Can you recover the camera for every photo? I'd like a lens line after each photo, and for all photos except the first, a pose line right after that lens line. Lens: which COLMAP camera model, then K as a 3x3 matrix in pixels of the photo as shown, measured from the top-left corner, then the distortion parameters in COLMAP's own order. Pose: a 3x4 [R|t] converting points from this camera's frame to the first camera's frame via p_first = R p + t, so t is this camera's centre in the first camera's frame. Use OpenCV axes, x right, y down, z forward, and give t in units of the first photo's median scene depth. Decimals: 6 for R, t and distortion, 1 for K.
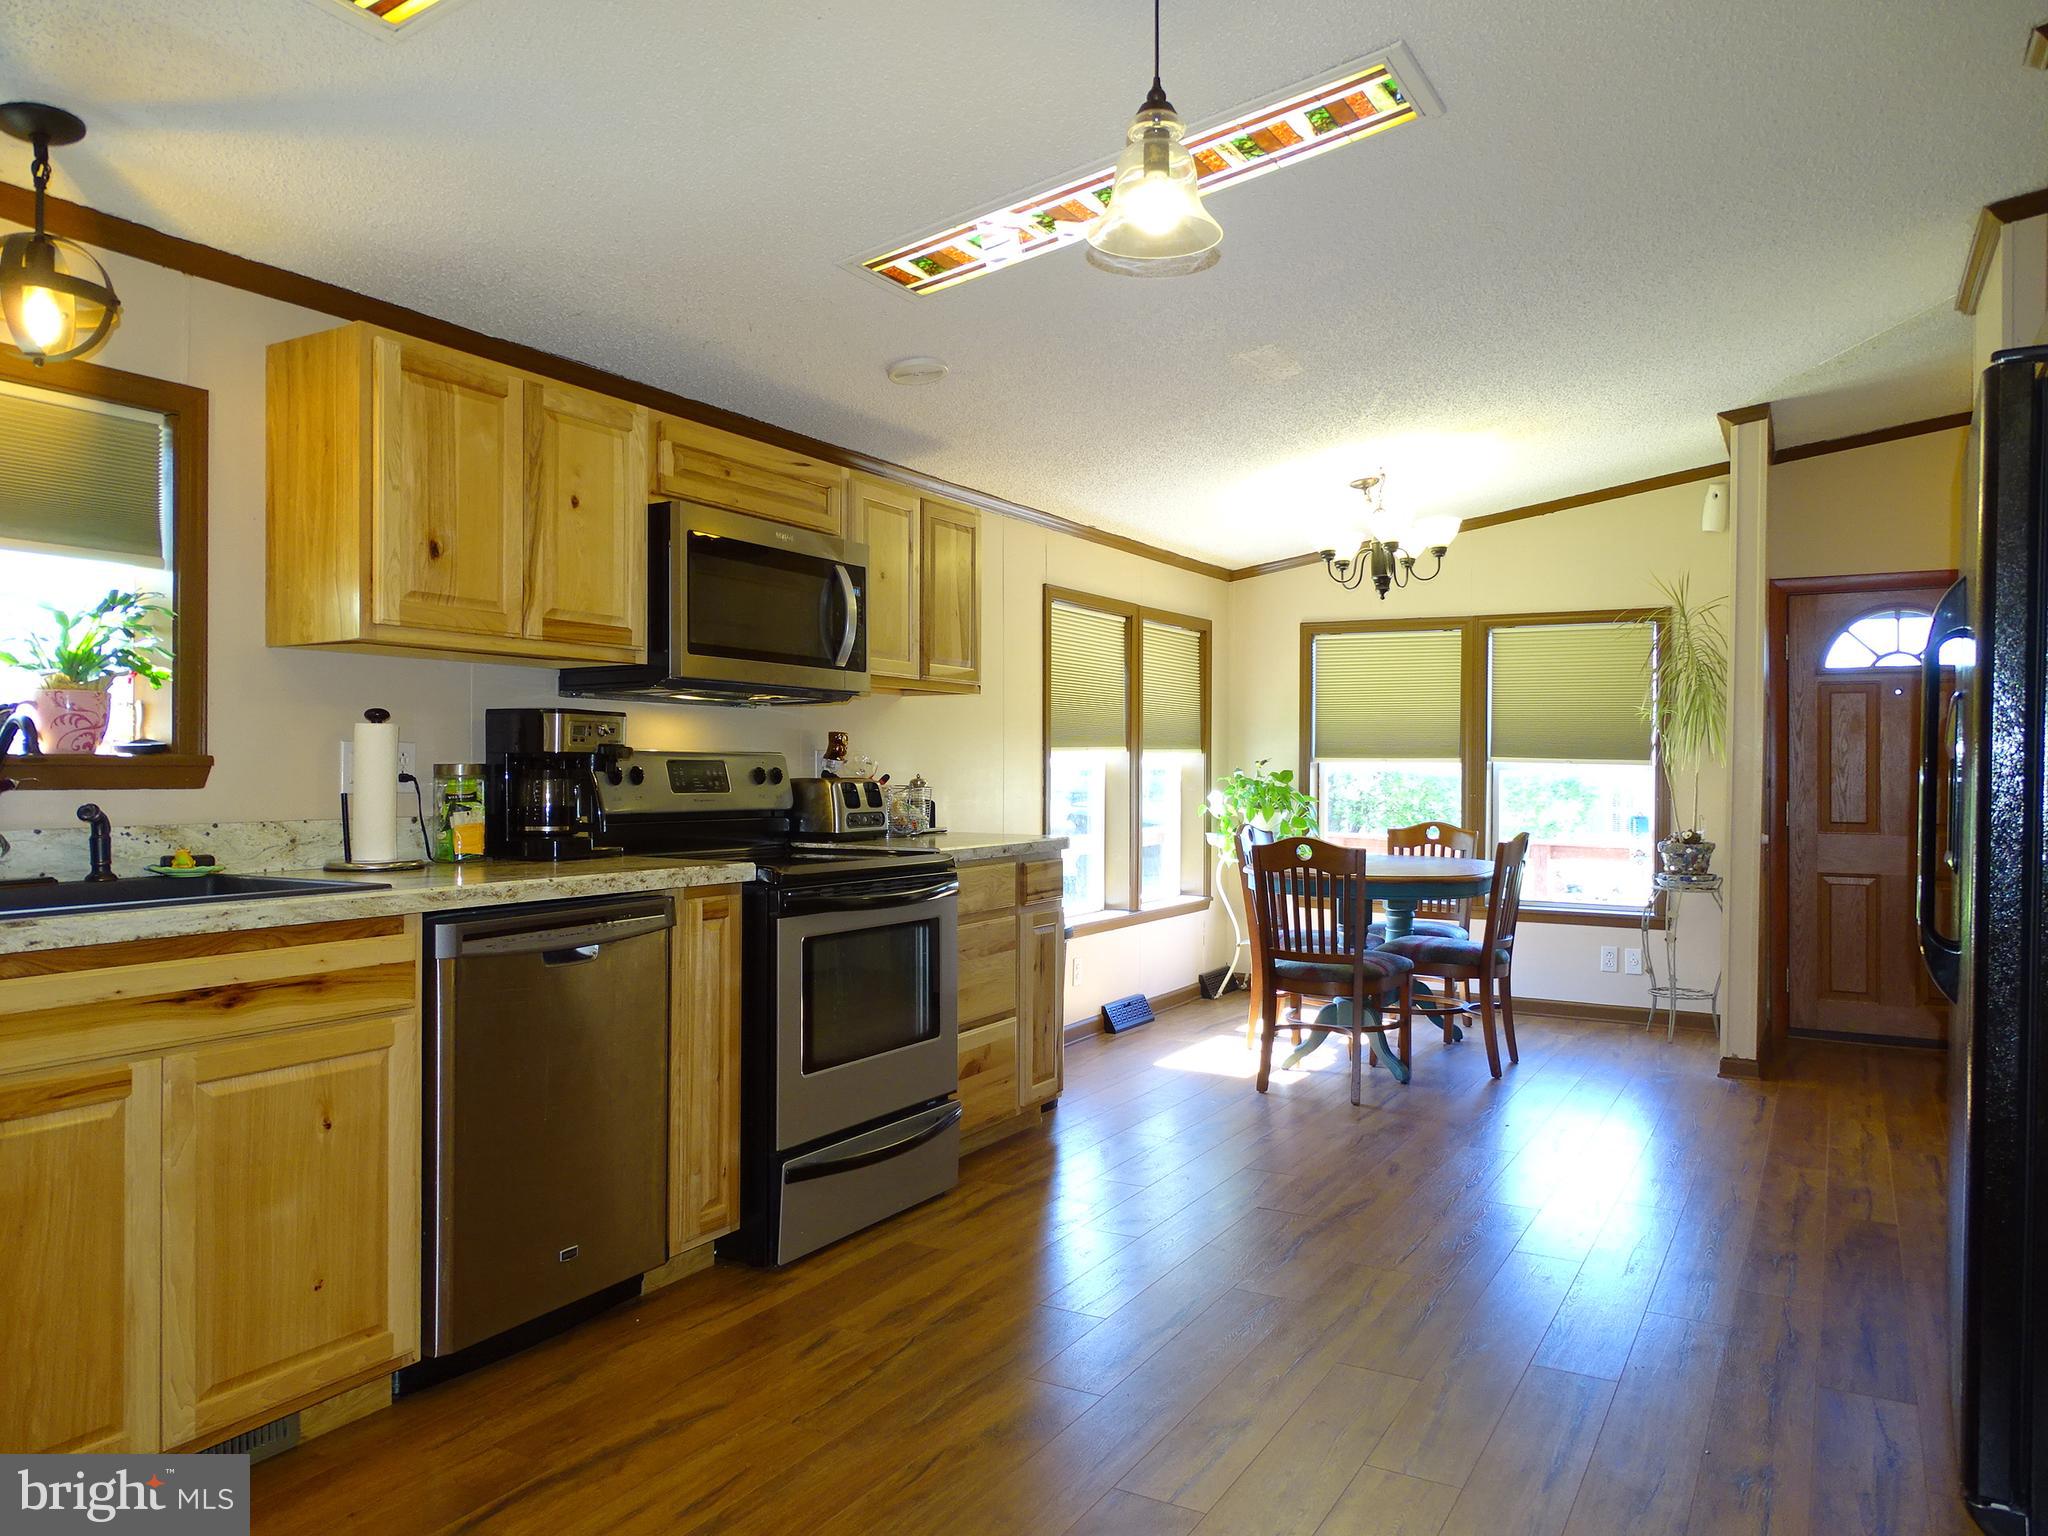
lens RADIAL K [[1467.5, 0, 1026.4], [0, 1467.5, 774.2], [0, 0, 1]] dist [-0.000652, 0.004858]
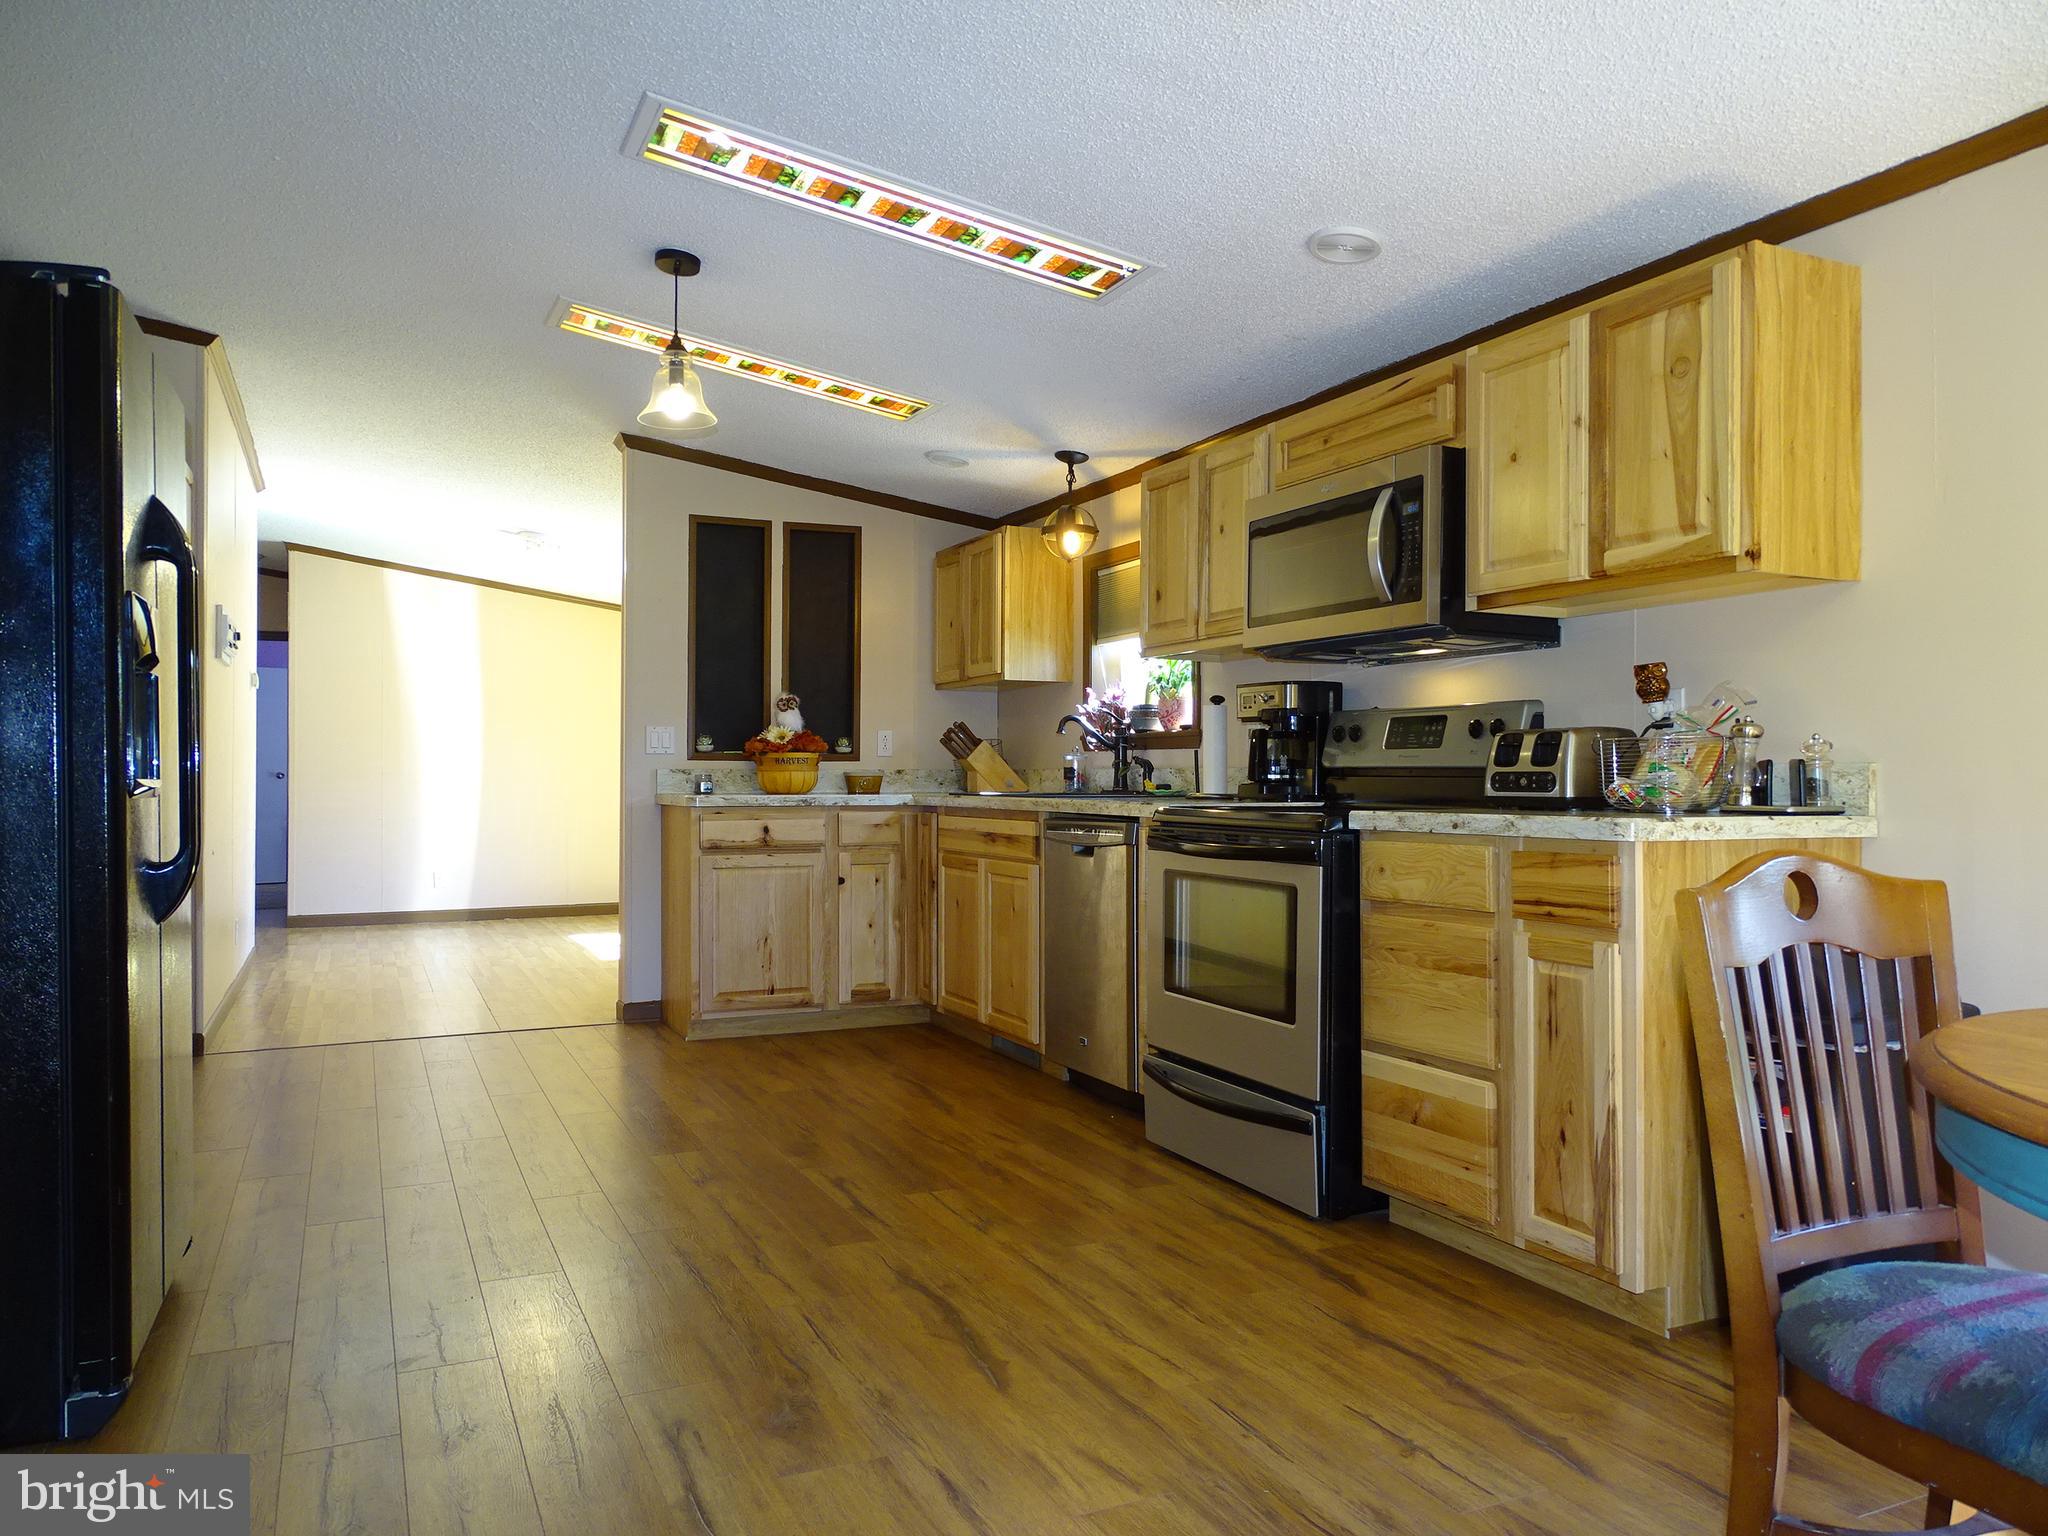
lens RADIAL K [[1467.5, 0, 1025.9], [0, 1467.5, 769.4], [0, 0, 1]] dist [-0.000652, 0.004858]
pose [[-0.586781, -0.008435, -0.809702, 0.612631], [-0.006302, 0.999963, -0.005850, 0.029067], [0.809721, 0.001670, -0.586813, 1.152005]]
